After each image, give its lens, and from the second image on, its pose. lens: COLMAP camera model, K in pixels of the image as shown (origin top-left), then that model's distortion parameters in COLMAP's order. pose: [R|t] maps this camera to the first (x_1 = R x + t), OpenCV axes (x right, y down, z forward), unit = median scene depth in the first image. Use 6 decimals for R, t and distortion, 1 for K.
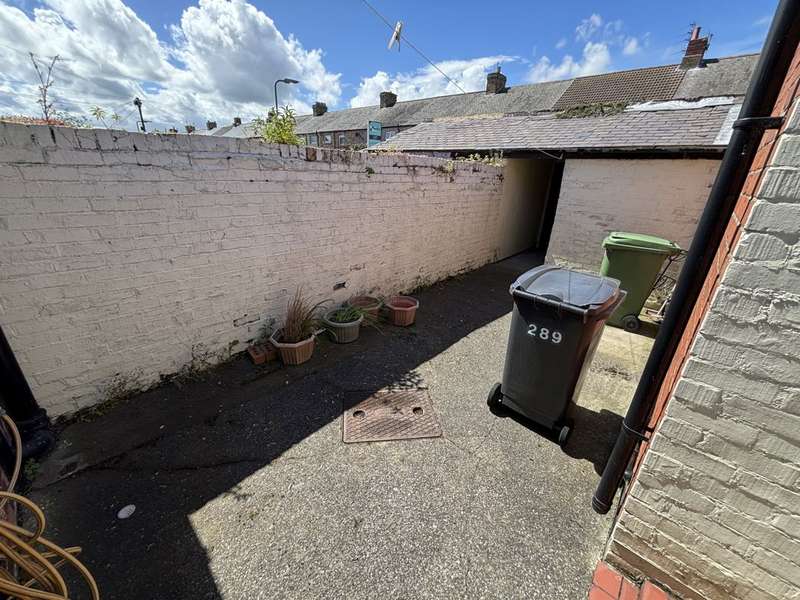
lens RADIAL K [[322.2, 0, 400.4], [0, 322.2, 302.4], [0, 0, 1]] dist [0.003080, -0.000778]
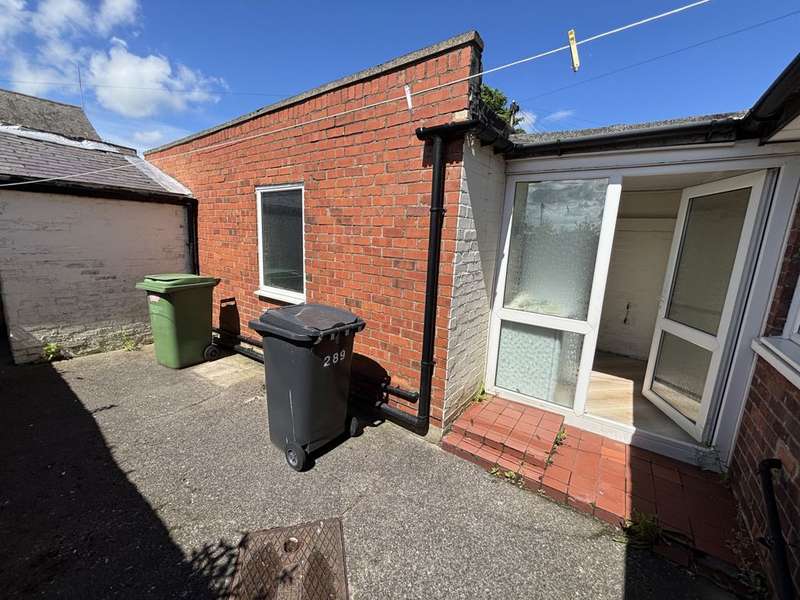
lens RADIAL K [[322.2, 0, 399.4], [0, 322.2, 297.6], [0, 0, 1]] dist [0.003080, -0.000778]
pose [[-0.114903, -0.232499, 0.965785, -0.649812], [0.331276, 0.907602, 0.257905, -0.323117], [-0.936512, 0.349575, -0.027265, 0.741390]]
